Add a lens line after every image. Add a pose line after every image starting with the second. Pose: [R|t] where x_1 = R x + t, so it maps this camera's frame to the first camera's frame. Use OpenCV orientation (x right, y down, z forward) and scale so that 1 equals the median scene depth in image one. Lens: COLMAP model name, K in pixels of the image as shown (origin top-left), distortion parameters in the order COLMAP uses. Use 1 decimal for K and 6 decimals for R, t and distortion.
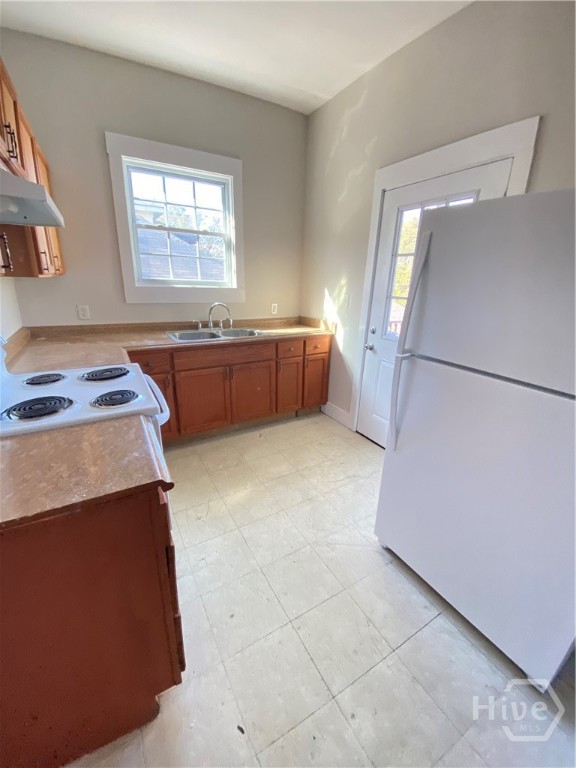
lens RADIAL K [[316.2, 0, 288.0], [0, 316.2, 384.0], [0, 0, 1]] dist [-0.000014, -0.000032]
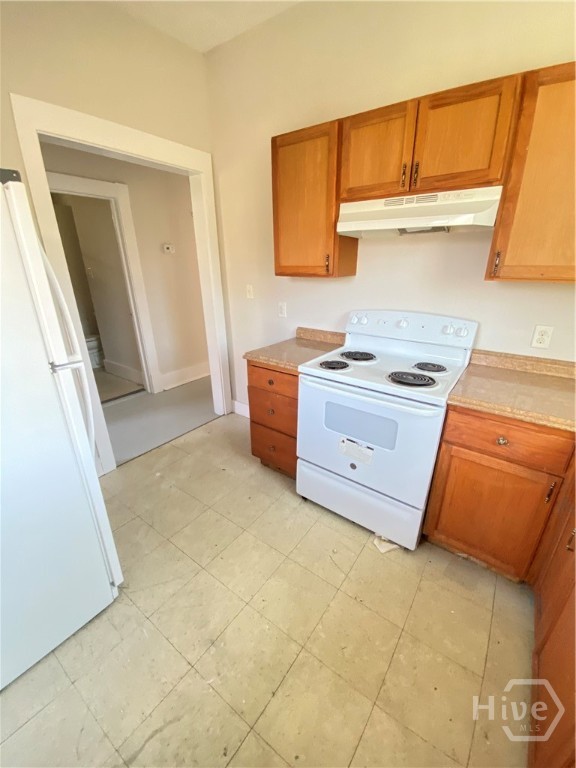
lens RADIAL K [[316.2, 0, 288.0], [0, 316.2, 384.0], [0, 0, 1]] dist [-0.000014, -0.000032]
pose [[-0.916603, 0.116762, -0.382369, 0.132842], [-0.156689, 0.774975, 0.612260, -0.506857], [0.367815, 0.621112, -0.692049, 1.401232]]
